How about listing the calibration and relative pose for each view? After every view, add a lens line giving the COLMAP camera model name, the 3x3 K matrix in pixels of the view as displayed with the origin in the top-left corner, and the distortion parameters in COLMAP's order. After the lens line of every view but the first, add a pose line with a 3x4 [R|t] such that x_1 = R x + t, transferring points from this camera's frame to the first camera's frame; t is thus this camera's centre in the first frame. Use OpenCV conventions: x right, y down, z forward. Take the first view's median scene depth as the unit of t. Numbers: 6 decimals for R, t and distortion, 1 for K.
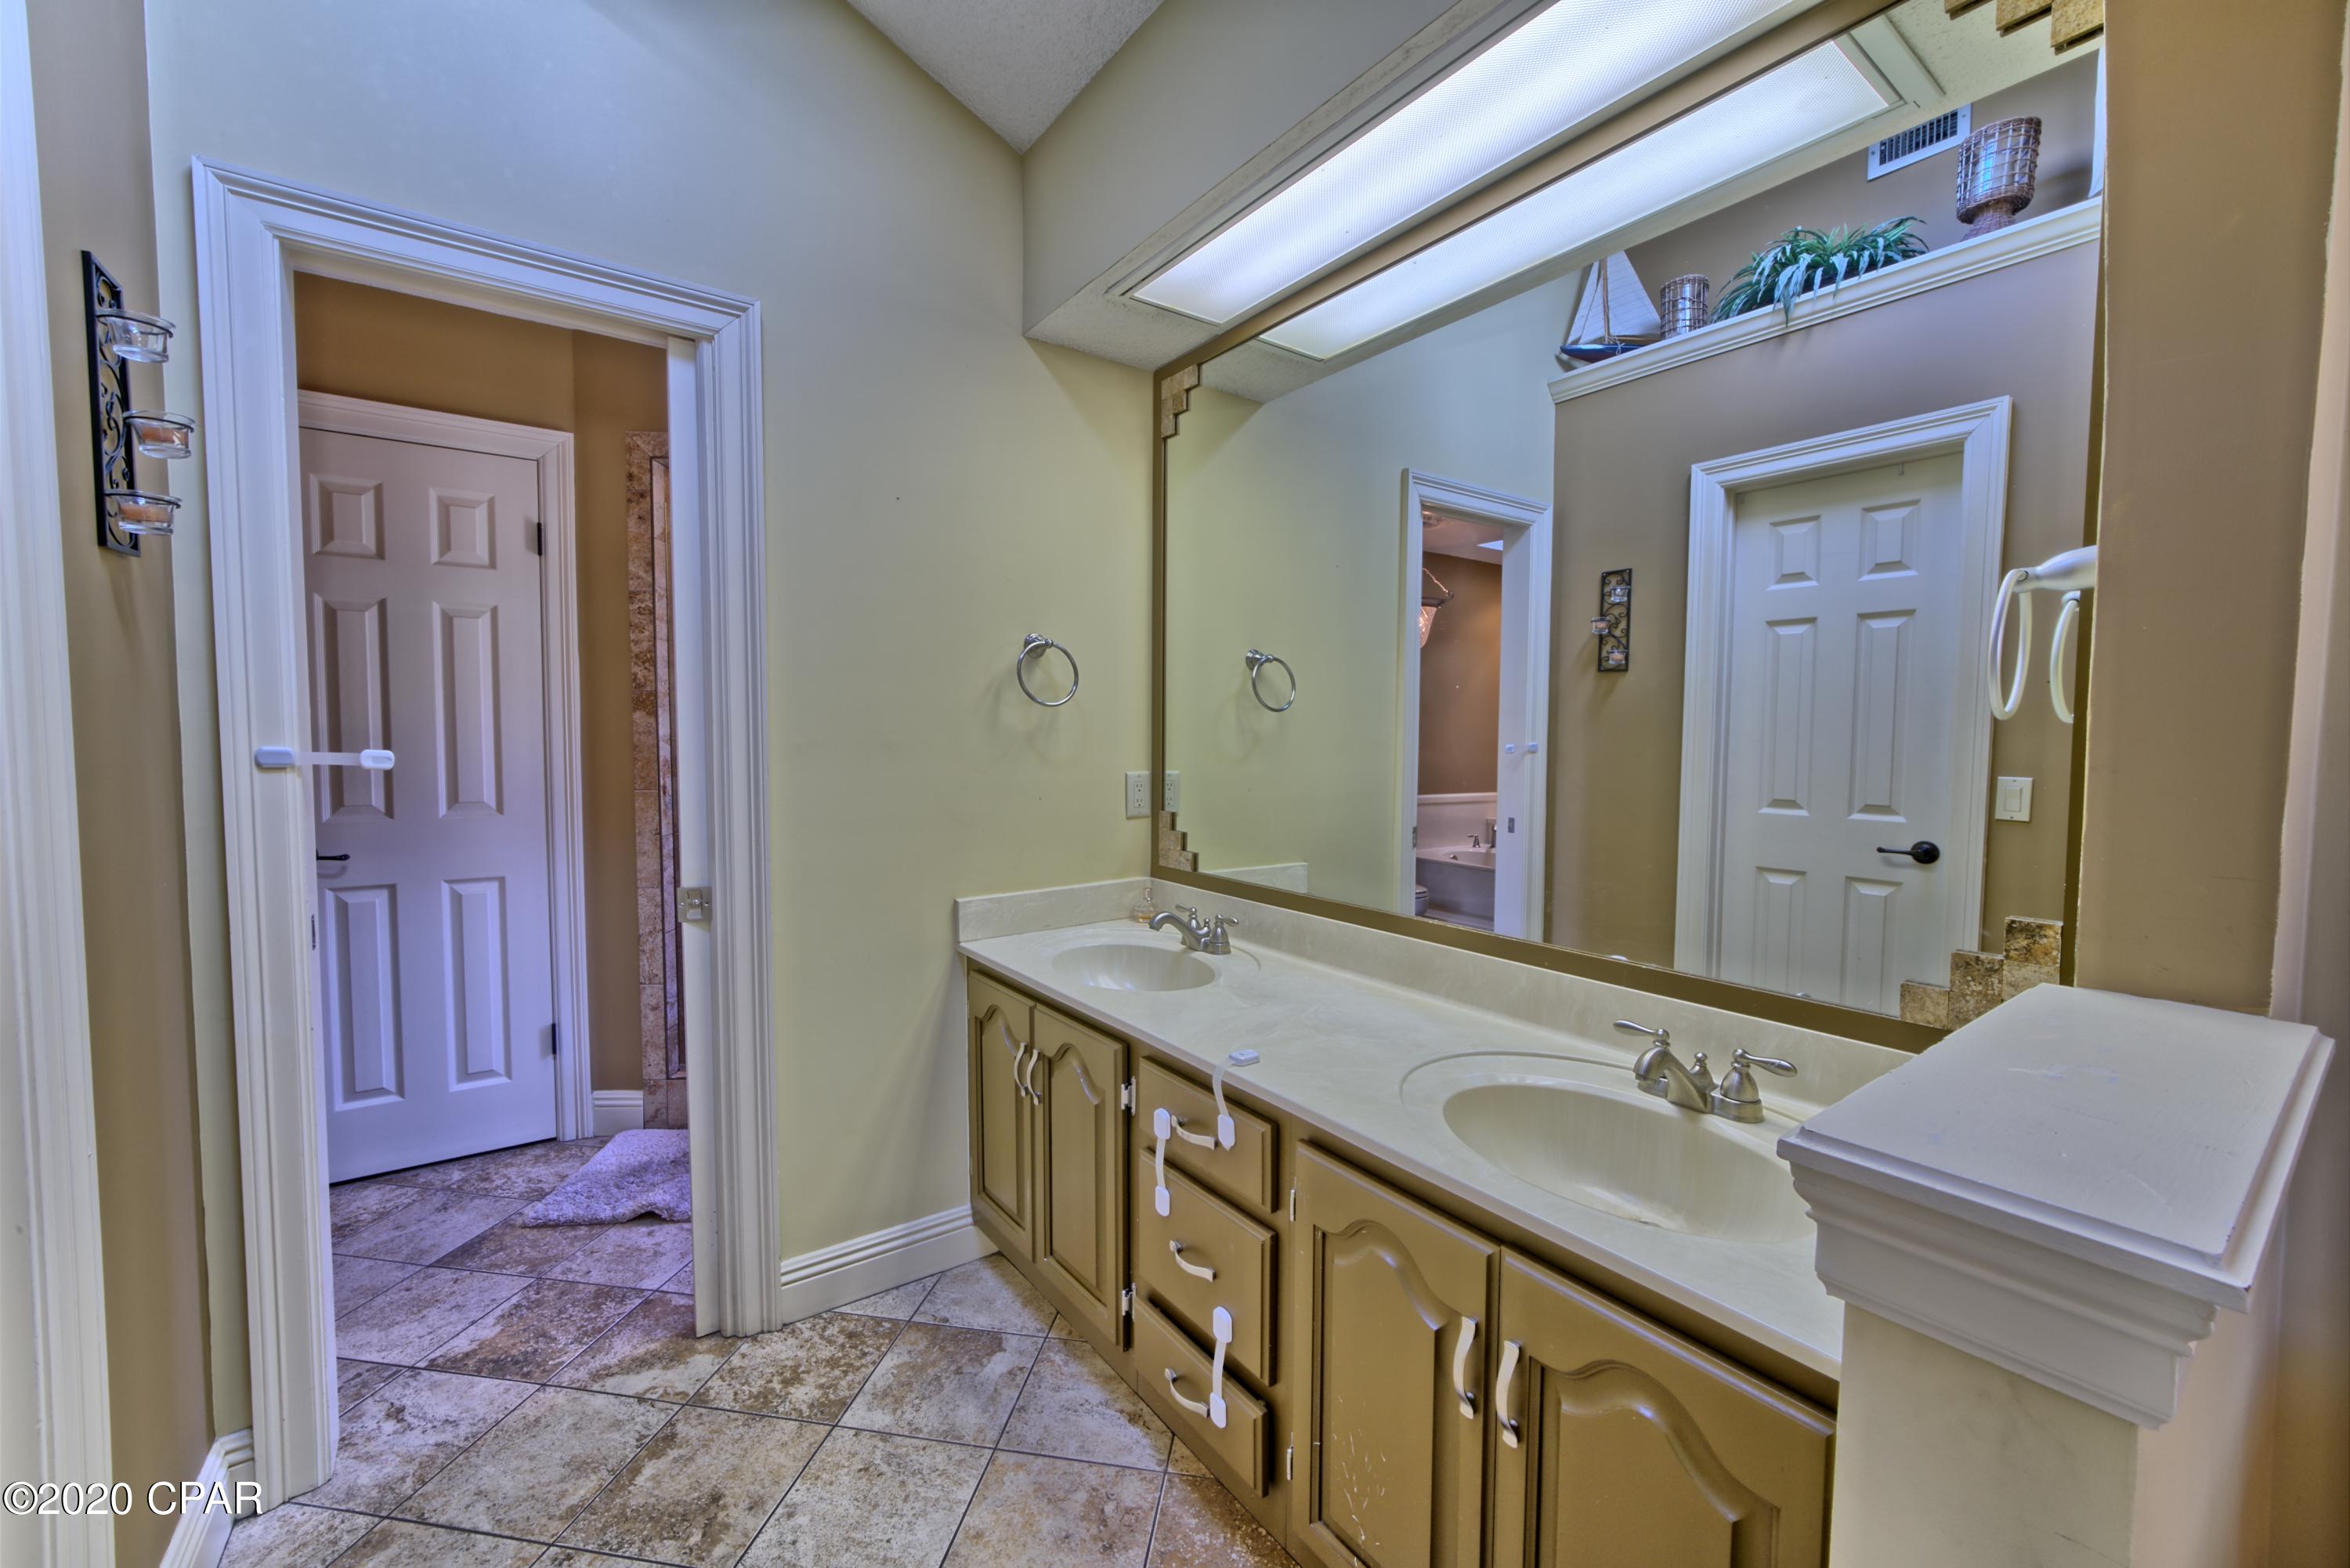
lens RADIAL K [[921.3, 0, 1162.7], [0, 921.3, 778.7], [0, 0, 1]] dist [-0.002332, 0.000094]
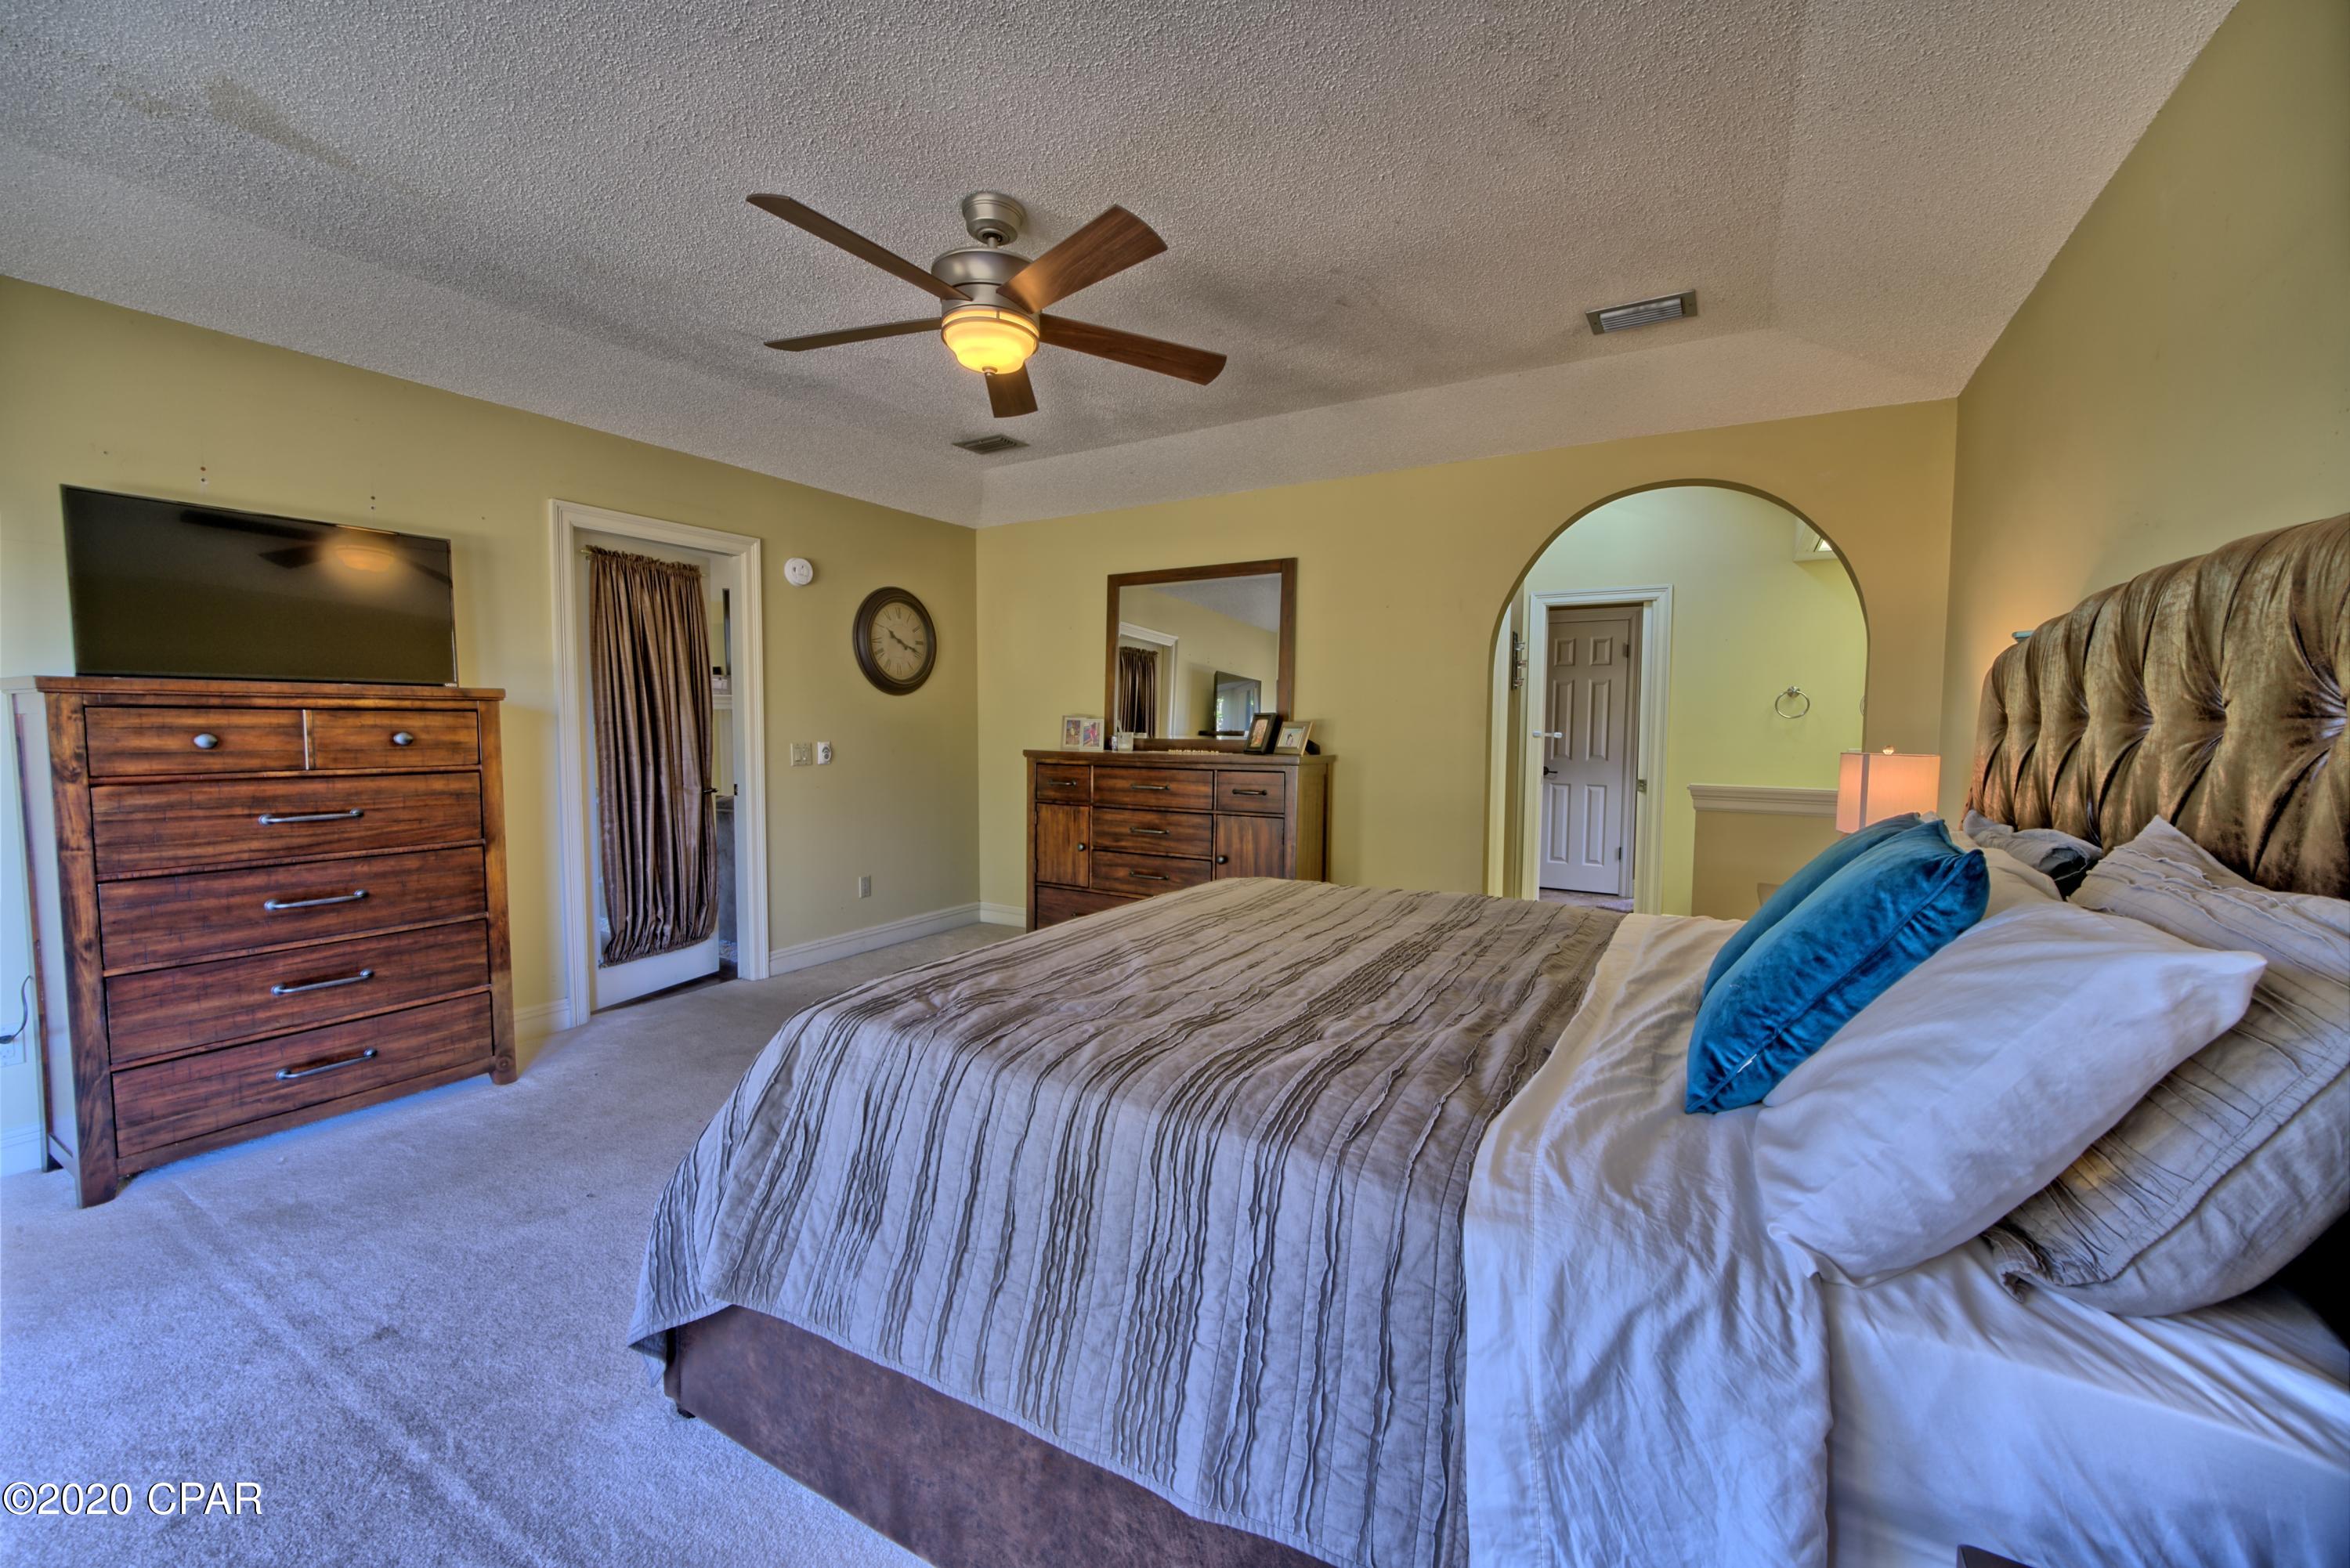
lens RADIAL K [[921.3, 0, 1162.7], [0, 921.3, 778.7], [0, 0, 1]] dist [-0.002332, 0.000094]
pose [[0.385692, 0.050754, -0.921230, 1.282655], [-0.048277, 0.998228, 0.034784, 0.066133], [0.921364, 0.031058, 0.387459, -1.246707]]
